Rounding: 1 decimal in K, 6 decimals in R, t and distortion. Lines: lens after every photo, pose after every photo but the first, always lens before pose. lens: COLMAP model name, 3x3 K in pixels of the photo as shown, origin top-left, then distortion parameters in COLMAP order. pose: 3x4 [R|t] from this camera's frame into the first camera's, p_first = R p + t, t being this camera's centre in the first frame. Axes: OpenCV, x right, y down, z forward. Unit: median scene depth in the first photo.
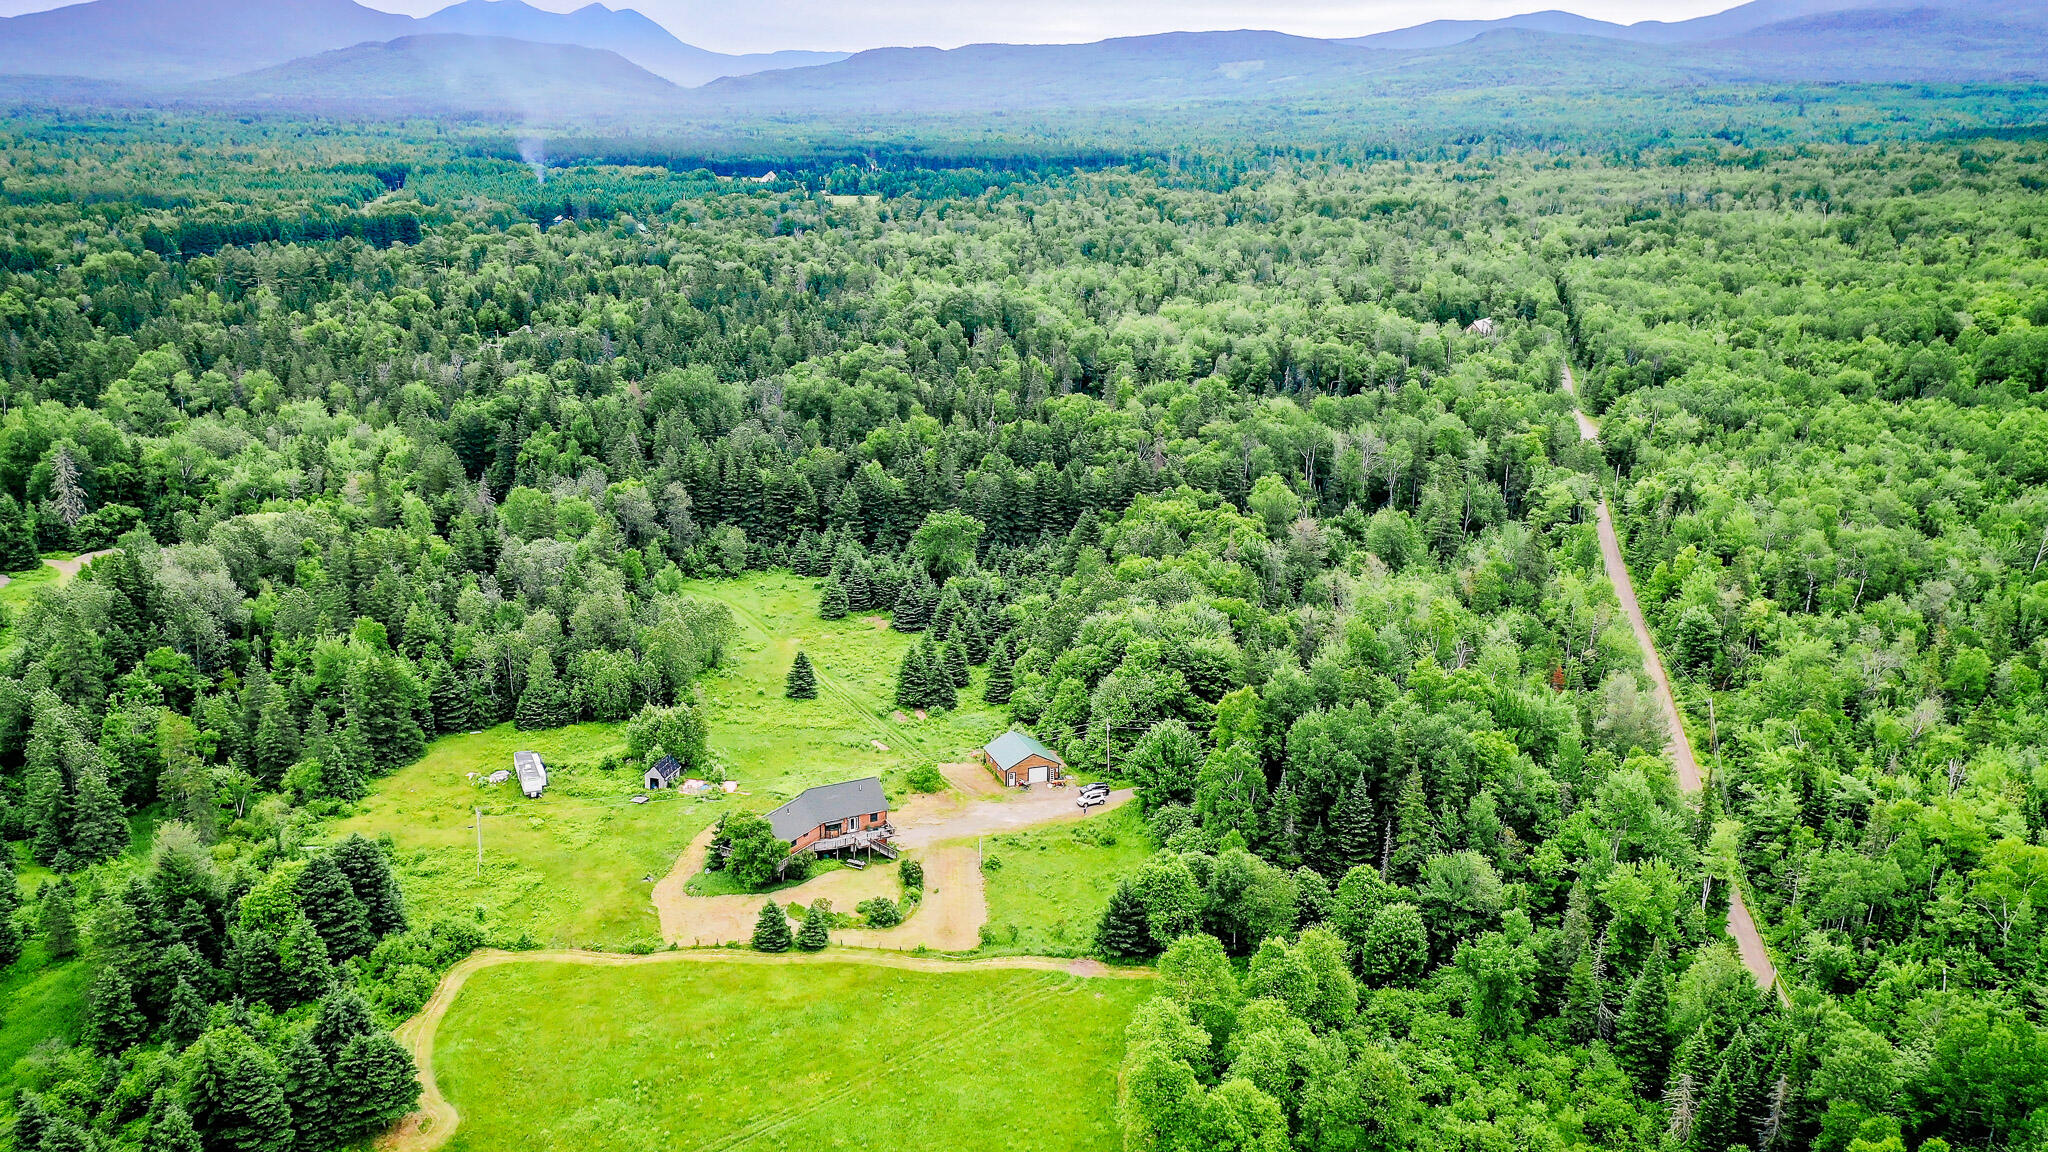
lens RADIAL K [[1929.0, 0, 1024.0], [0, 1929.0, 576.0], [0, 0, 1]] dist [0.079123, -0.003844]
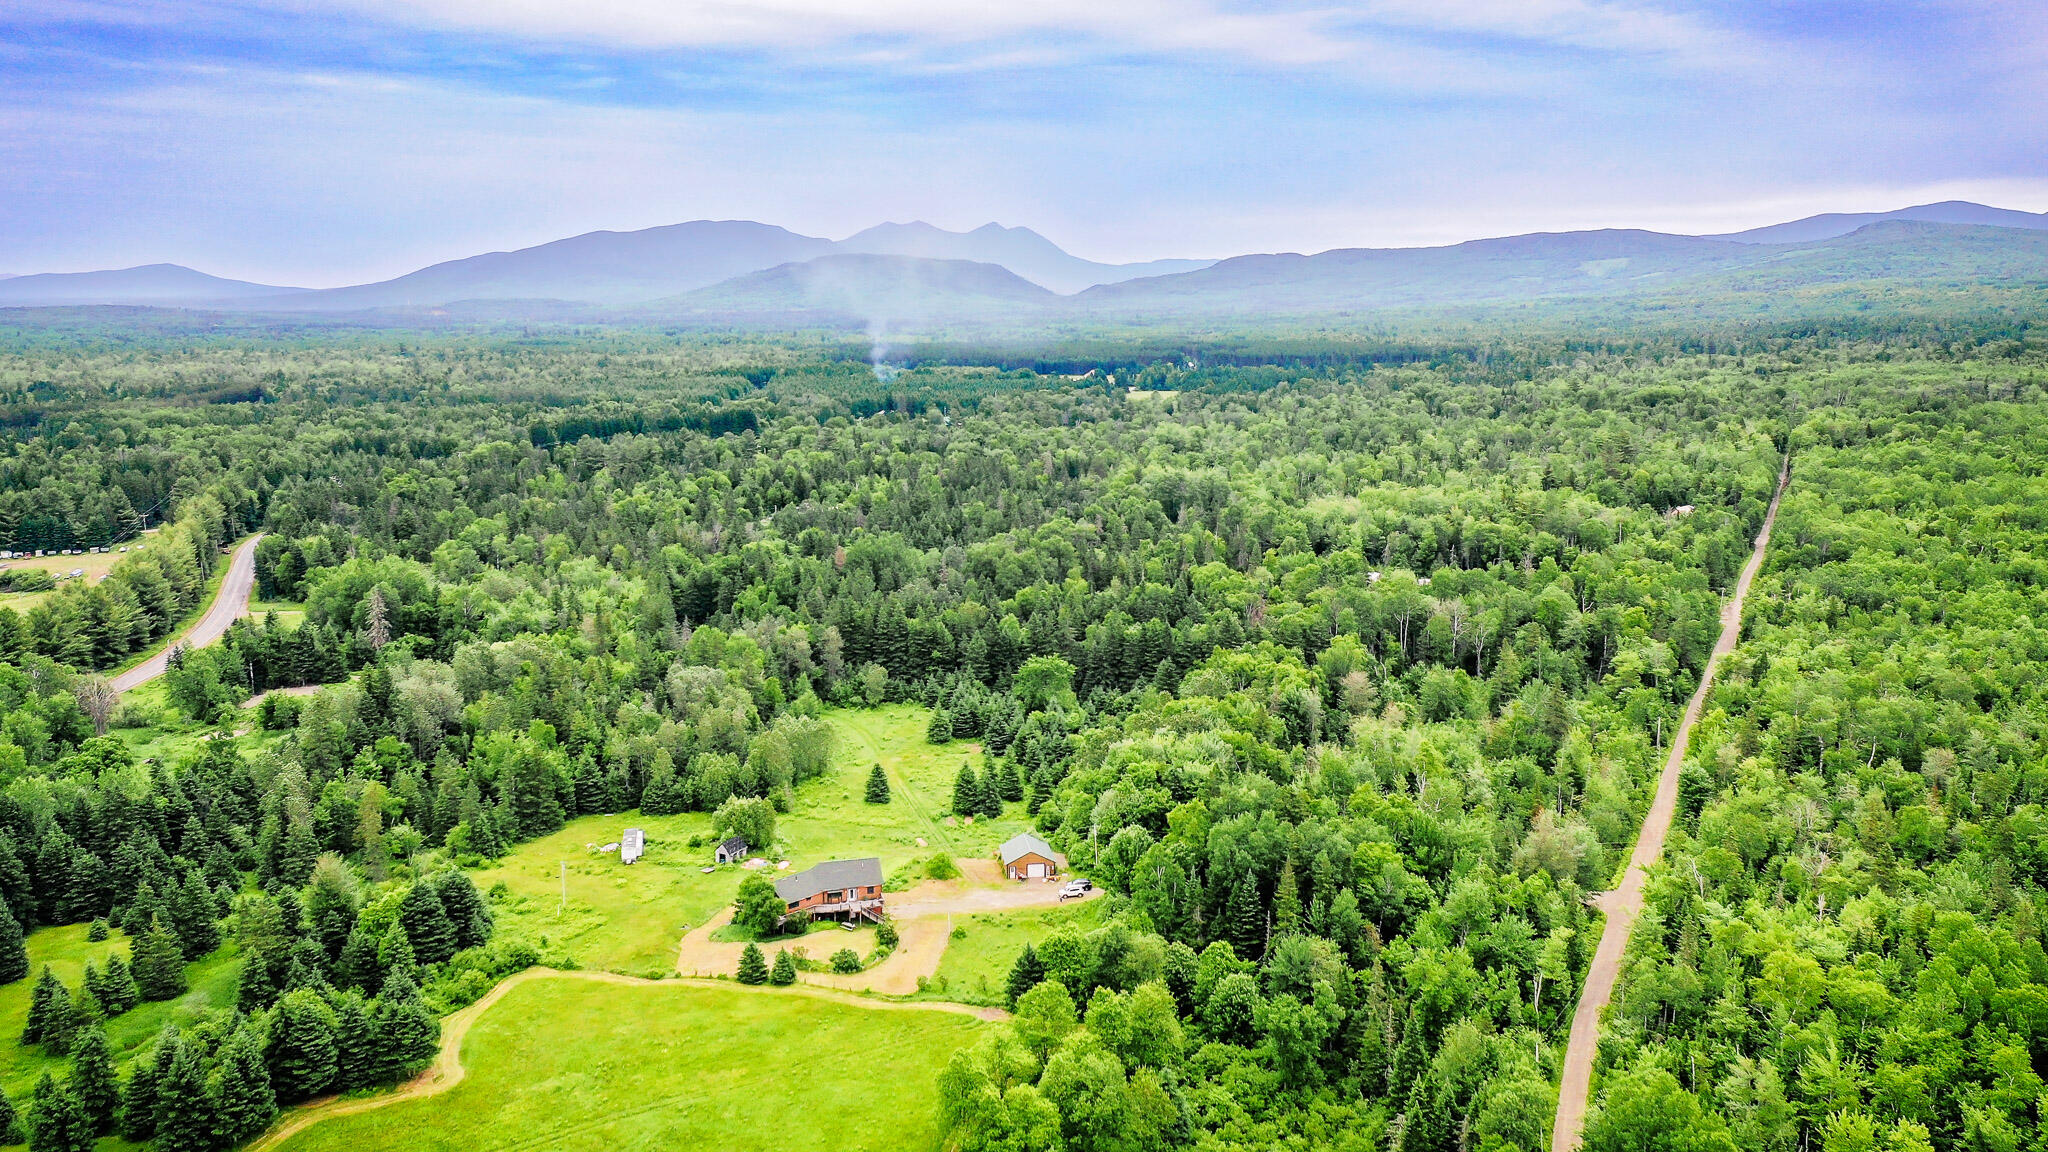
lens RADIAL K [[1929.0, 0, 1024.0], [0, 1929.0, 576.0], [0, 0, 1]] dist [0.079123, -0.003844]
pose [[0.972847, 0.018817, -0.230682, 0.243101], [-0.041729, 0.994617, -0.094850, 0.033086], [0.227656, 0.101900, 0.968395, -0.144779]]
